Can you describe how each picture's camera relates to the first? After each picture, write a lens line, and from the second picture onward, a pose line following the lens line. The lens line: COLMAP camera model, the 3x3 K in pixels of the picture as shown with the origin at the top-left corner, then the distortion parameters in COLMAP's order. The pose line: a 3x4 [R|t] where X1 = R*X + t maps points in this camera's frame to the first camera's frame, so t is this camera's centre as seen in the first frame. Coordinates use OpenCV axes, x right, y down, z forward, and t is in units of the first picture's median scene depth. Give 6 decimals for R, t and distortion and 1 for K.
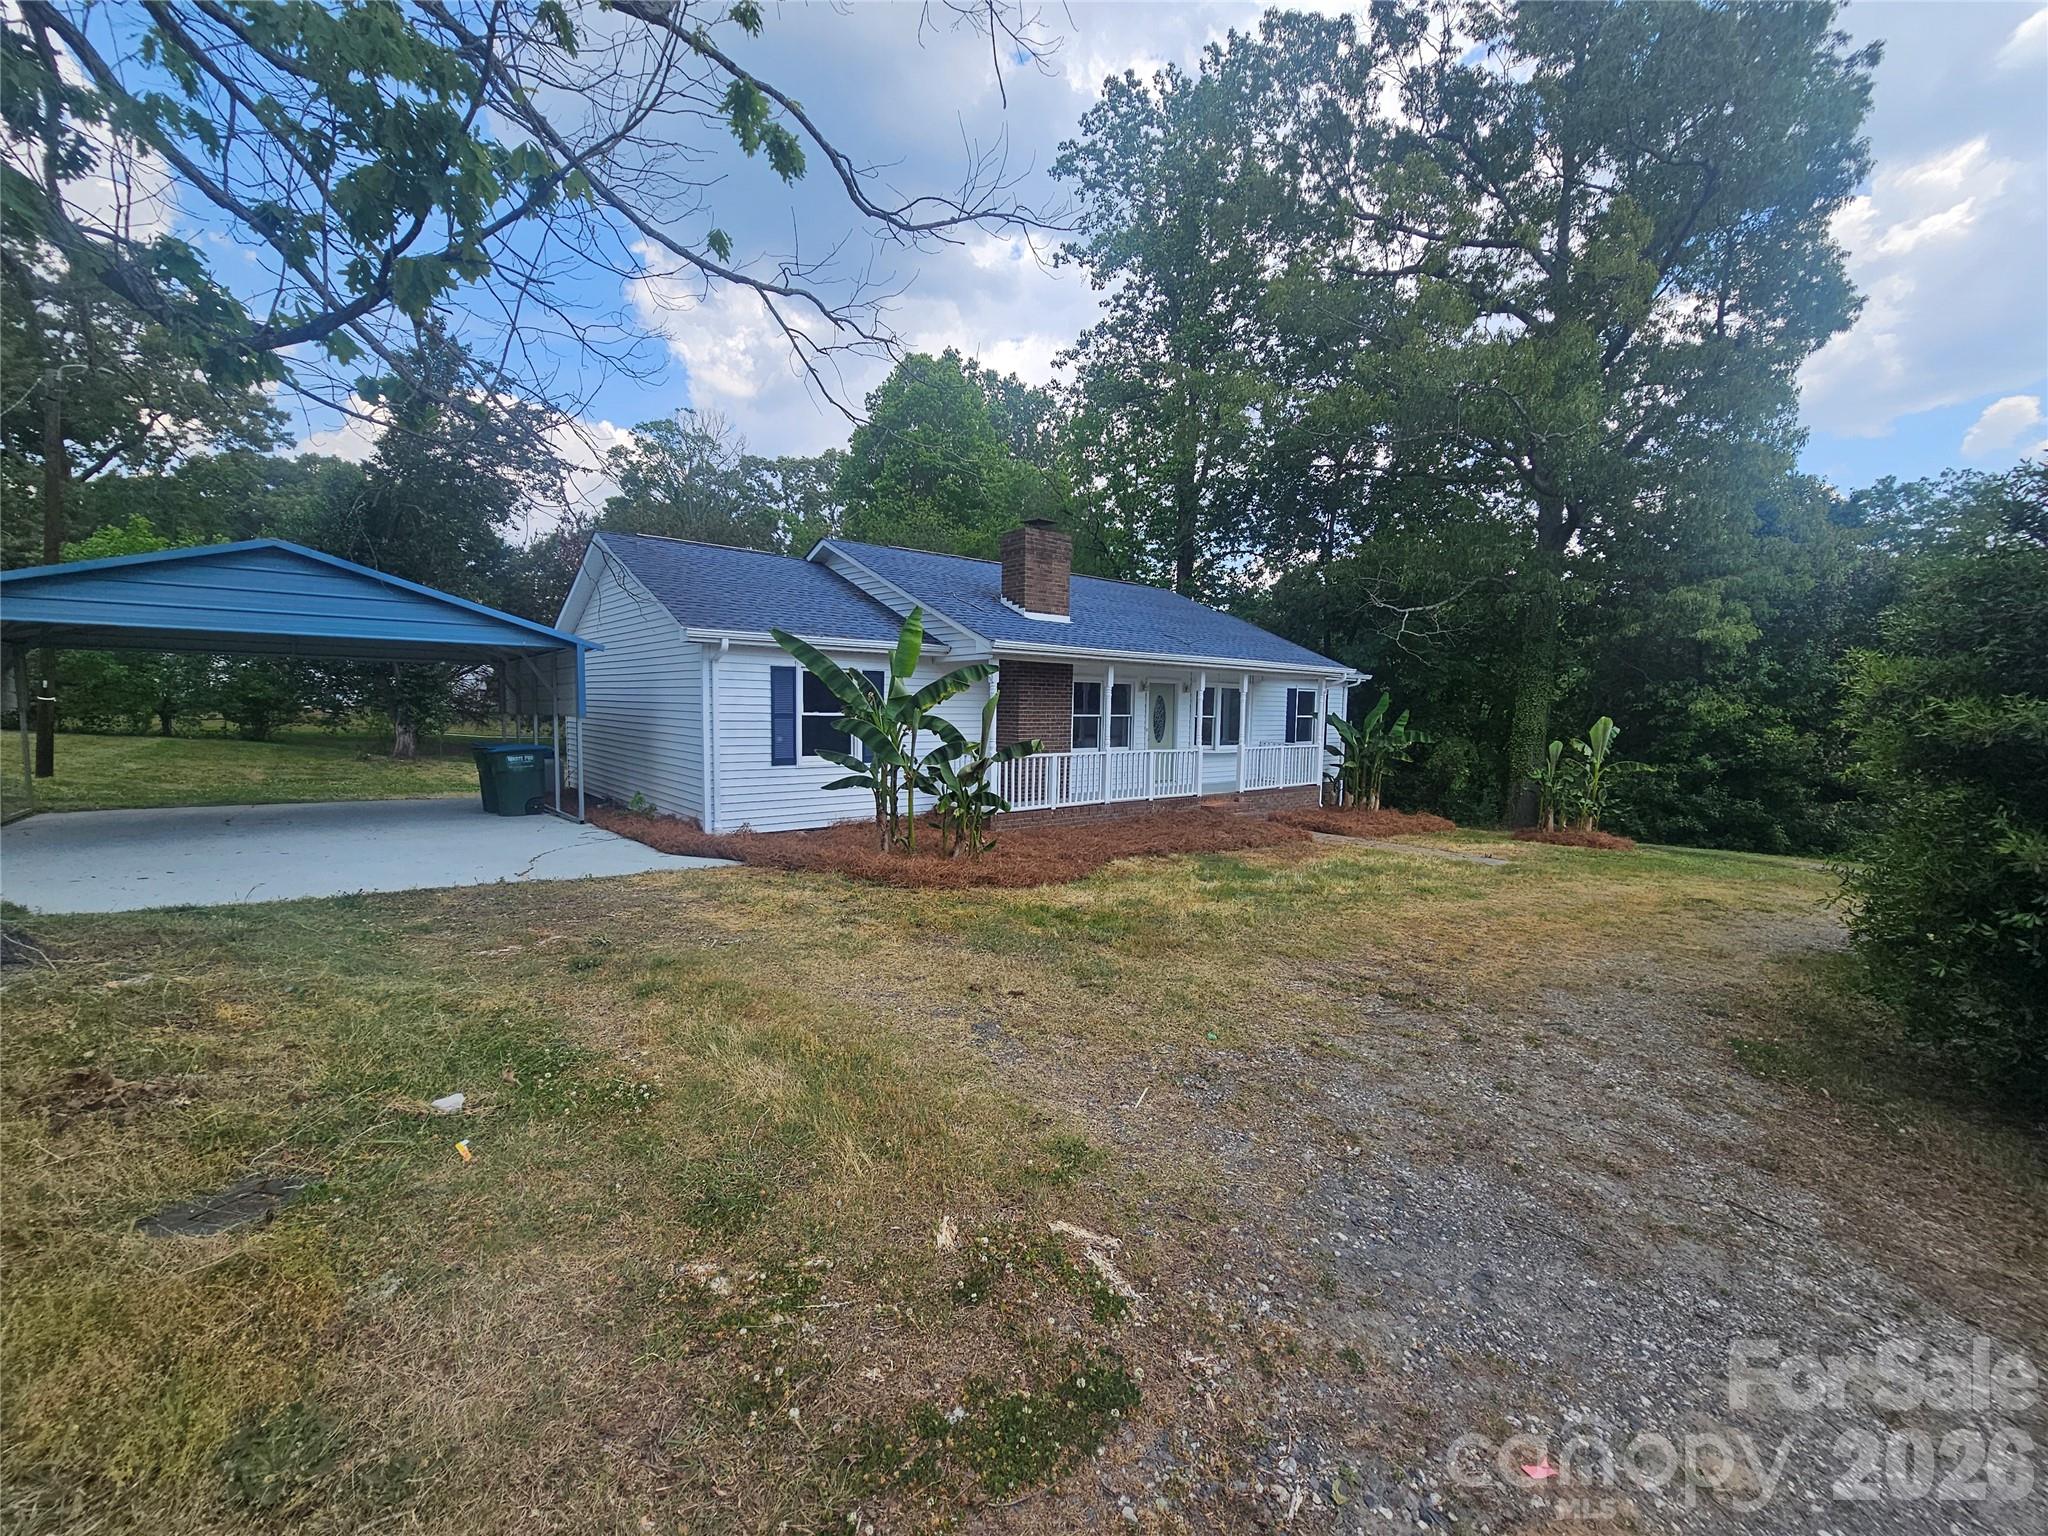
lens RADIAL K [[842.2, 0, 1043.3], [0, 842.2, 775.9], [0, 0, 1]] dist [-0.006259, 0.000192]
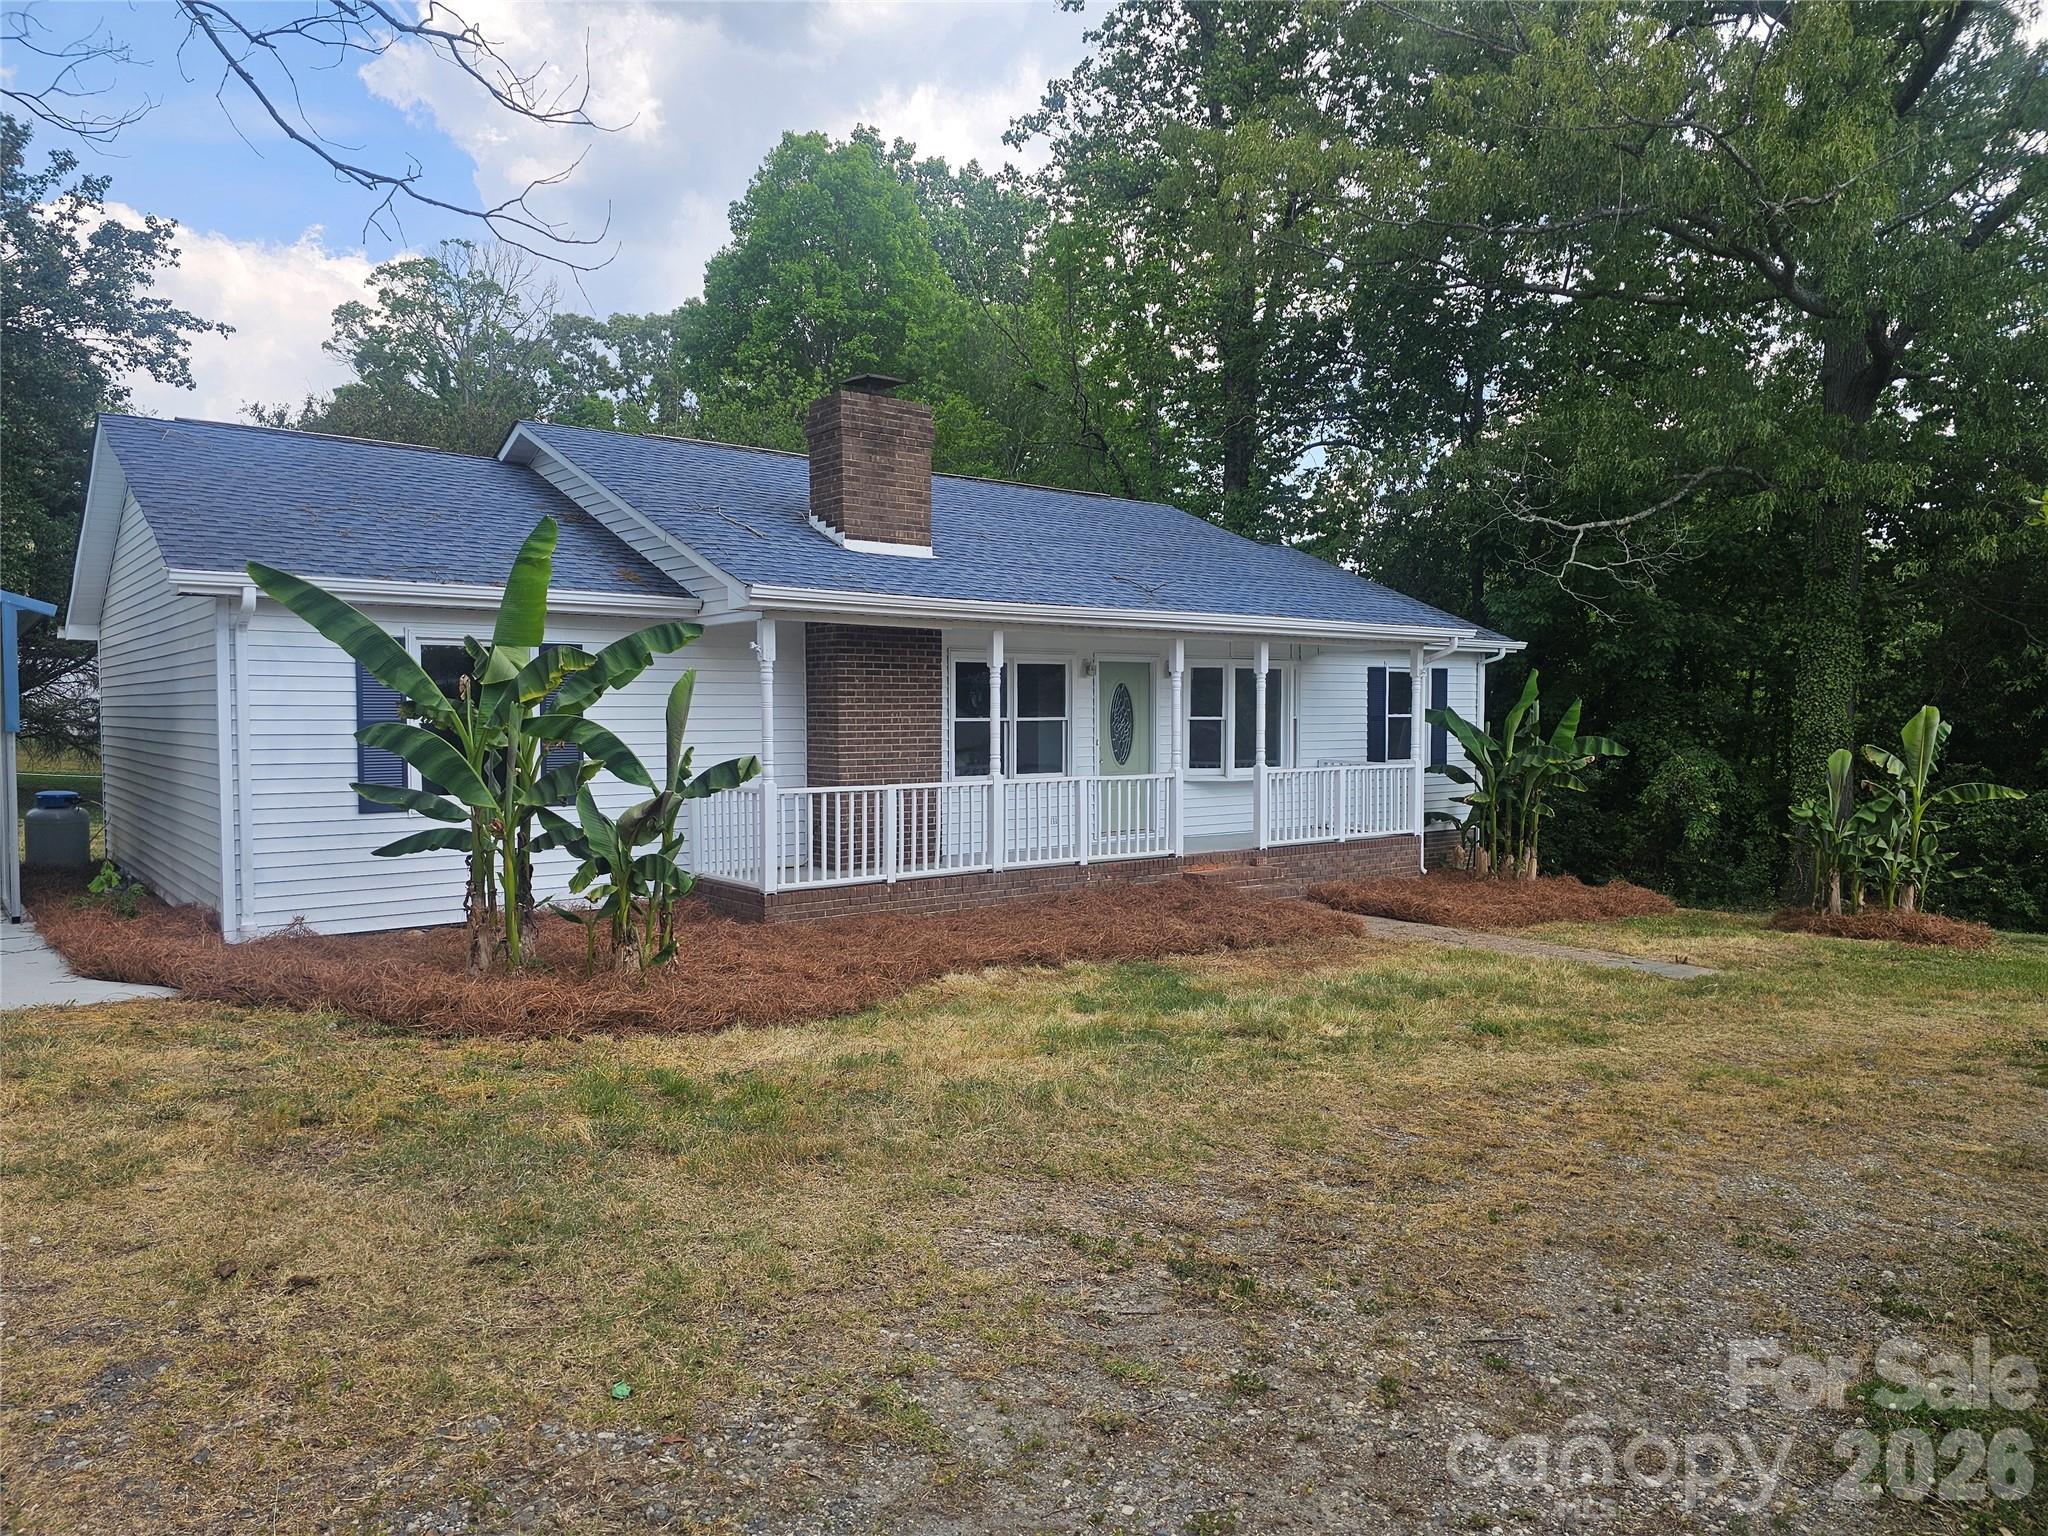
lens RADIAL K [[1381.8, 0, 1011.6], [0, 1381.8, 774.5], [0, 0, 1]] dist [0.039630, -0.021890]
pose [[0.999078, -0.015955, -0.039853, 0.105098], [0.014421, 0.999155, -0.038489, 0.002730], [0.040433, 0.037878, 0.998464, 0.058900]]
